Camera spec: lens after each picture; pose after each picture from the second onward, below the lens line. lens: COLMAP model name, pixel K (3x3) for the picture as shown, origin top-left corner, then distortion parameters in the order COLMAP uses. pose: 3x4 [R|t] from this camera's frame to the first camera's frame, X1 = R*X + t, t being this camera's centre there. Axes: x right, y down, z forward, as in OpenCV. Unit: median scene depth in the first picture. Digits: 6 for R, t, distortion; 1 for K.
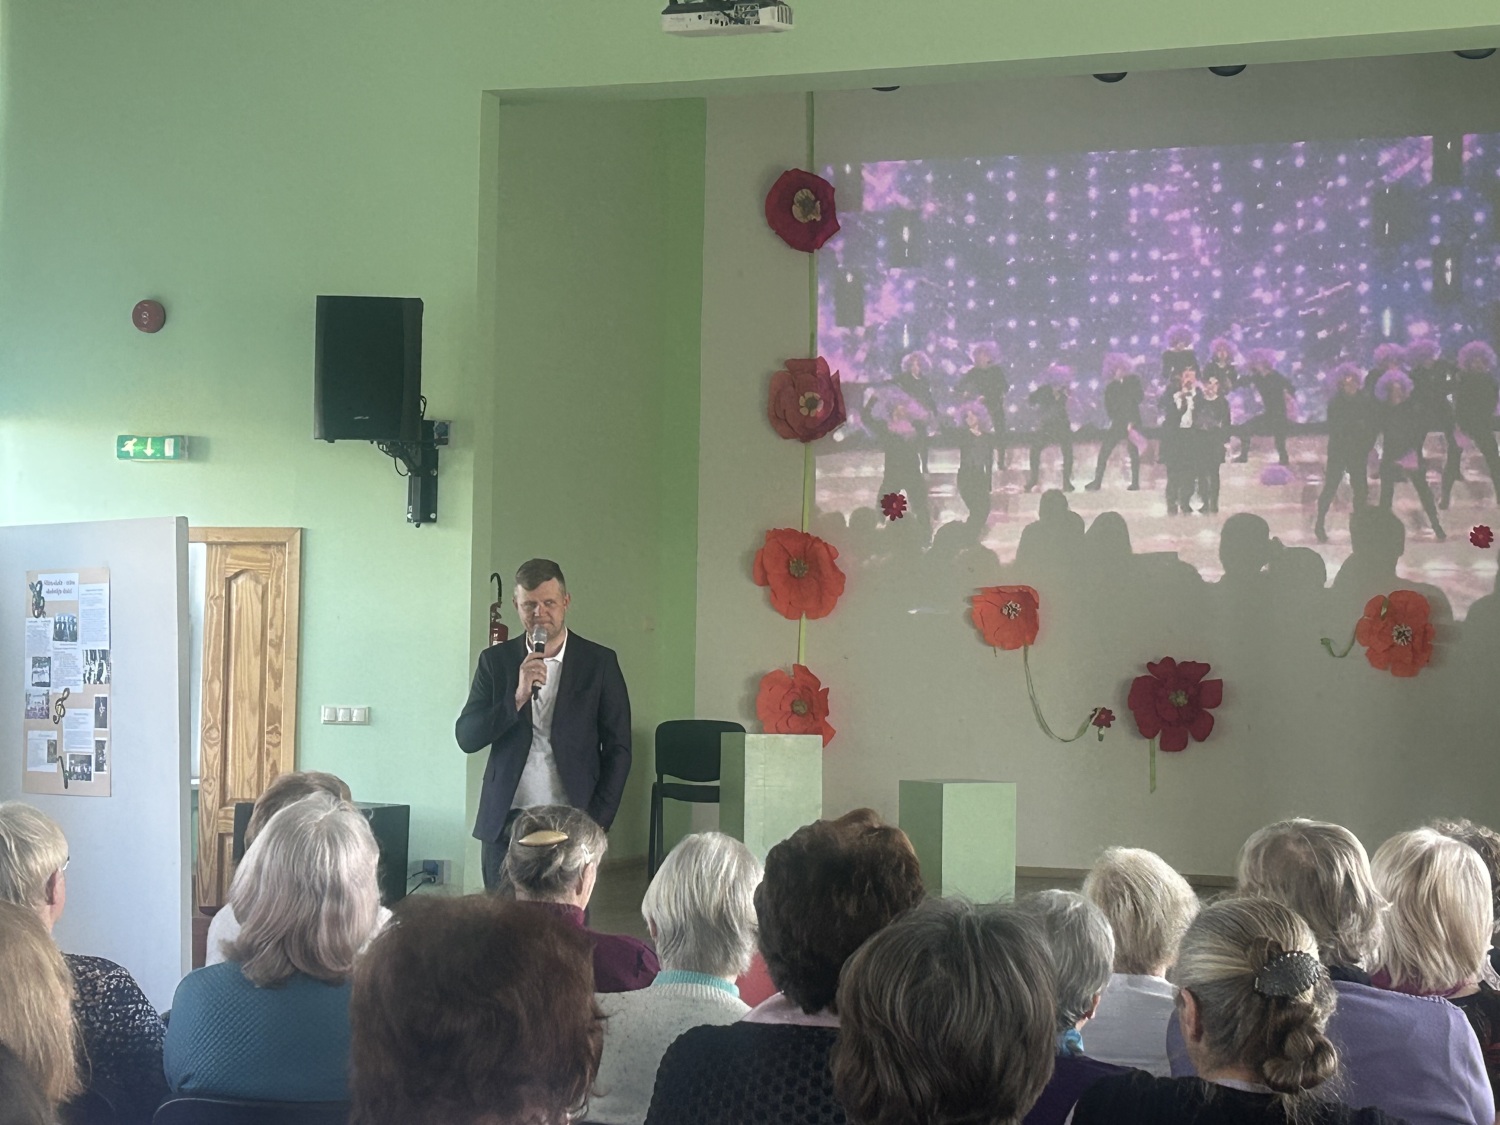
lens RADIAL K [[3103.5, 0, 750.0], [0, 3103.5, 562.5], [0, 0, 1]] dist [0.445043, -4.431919]
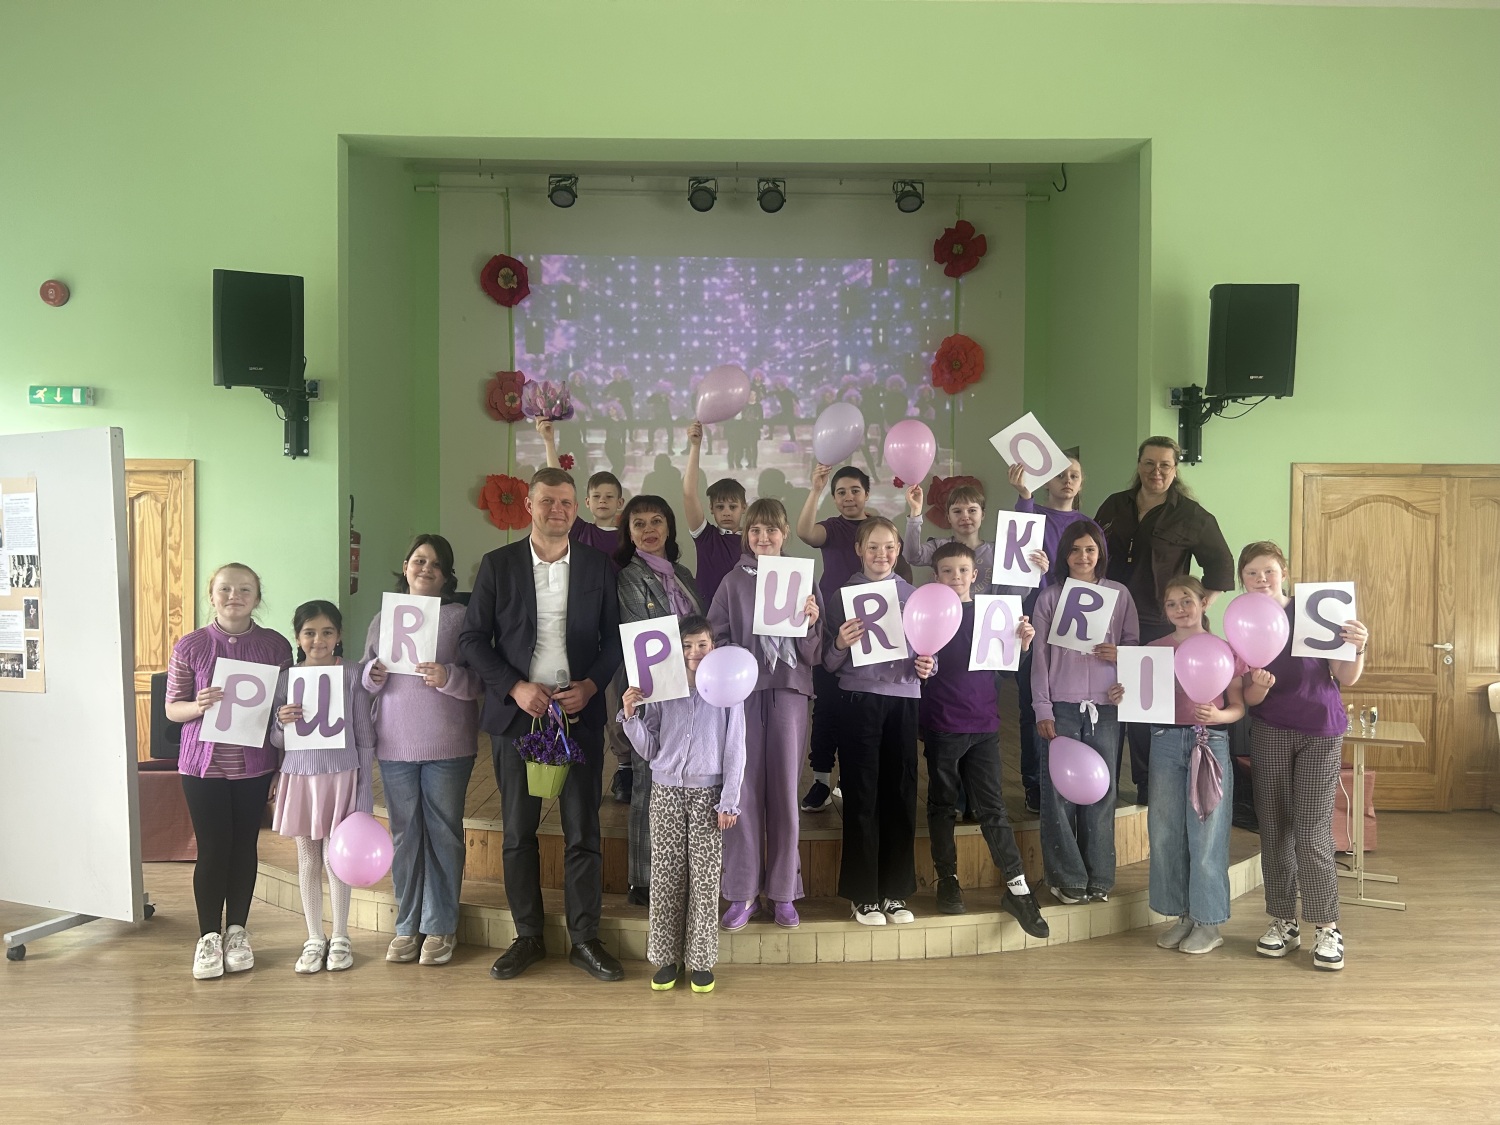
lens RADIAL K [[1140.1, 0, 754.7], [0, 1140.1, 579.5], [0, 0, 1]] dist [0.094628, -0.127242]
pose [[0.931656, -0.021186, 0.362723, -0.087100], [0.000040, 0.998305, 0.058204, 0.009409], [-0.363341, -0.054211, 0.930077, 0.393158]]
